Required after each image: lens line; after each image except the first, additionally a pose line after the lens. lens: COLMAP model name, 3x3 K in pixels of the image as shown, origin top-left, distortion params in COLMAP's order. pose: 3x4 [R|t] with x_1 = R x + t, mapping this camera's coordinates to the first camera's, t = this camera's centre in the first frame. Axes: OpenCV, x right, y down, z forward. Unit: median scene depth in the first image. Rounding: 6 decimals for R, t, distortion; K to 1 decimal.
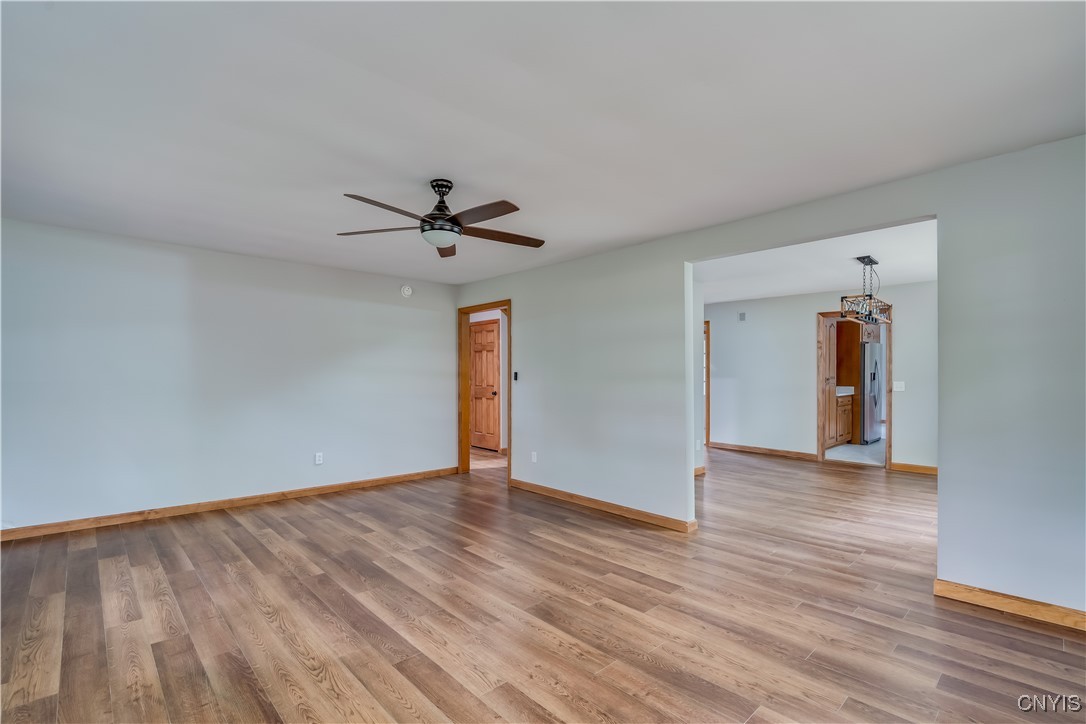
lens RADIAL K [[490.5, 0, 544.0], [0, 490.5, 371.2], [0, 0, 1]] dist [-0.010468, 0.001841]
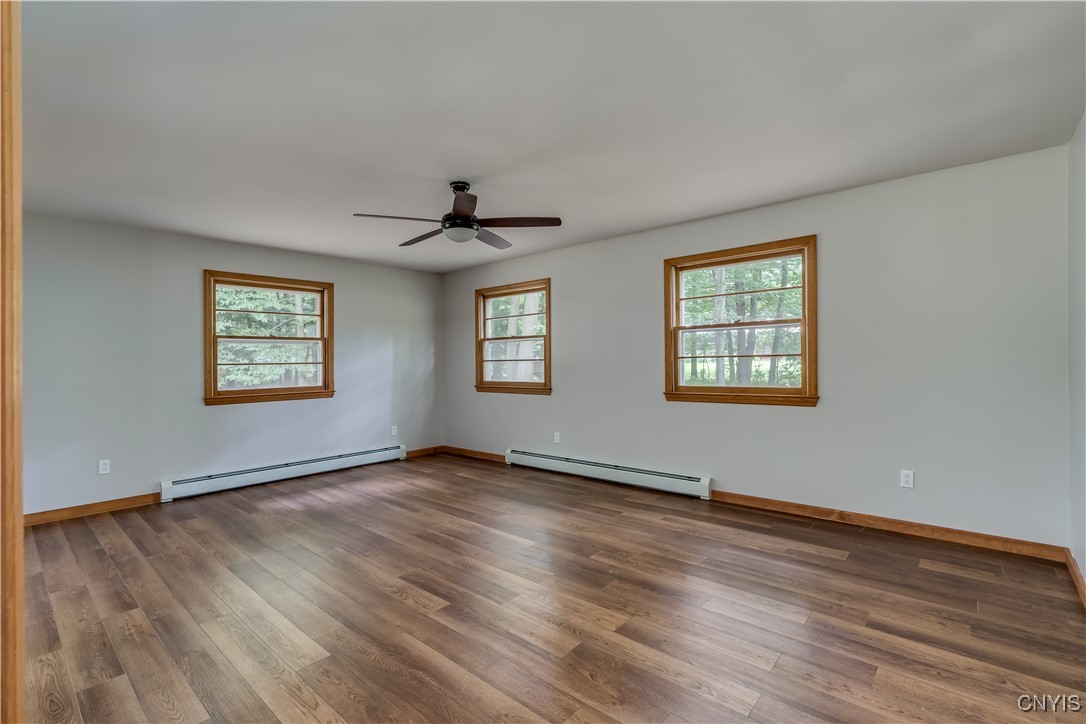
lens RADIAL K [[490.5, 0, 547.4], [0, 490.5, 356.6], [0, 0, 1]] dist [-0.010468, 0.001841]
pose [[-0.994966, 0.013451, -0.099305, -0.258330], [0.014869, 0.999798, -0.013553, 0.020425], [0.099103, -0.014962, -0.994965, 1.858932]]
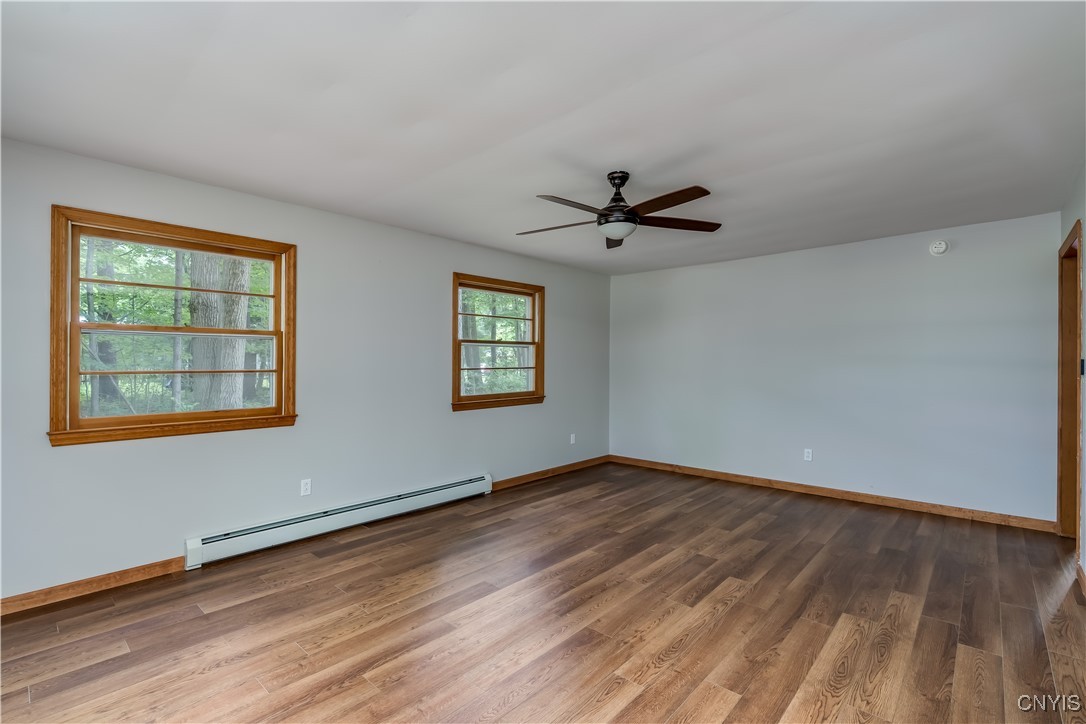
lens RADIAL K [[490.5, 0, 544.9], [0, 490.5, 365.8], [0, 0, 1]] dist [-0.010468, 0.001841]
pose [[0.076998, -0.003150, -0.997026, 0.678327], [0.013737, 0.999903, -0.002098, 0.007036], [0.996937, -0.013535, 0.077034, 0.686544]]
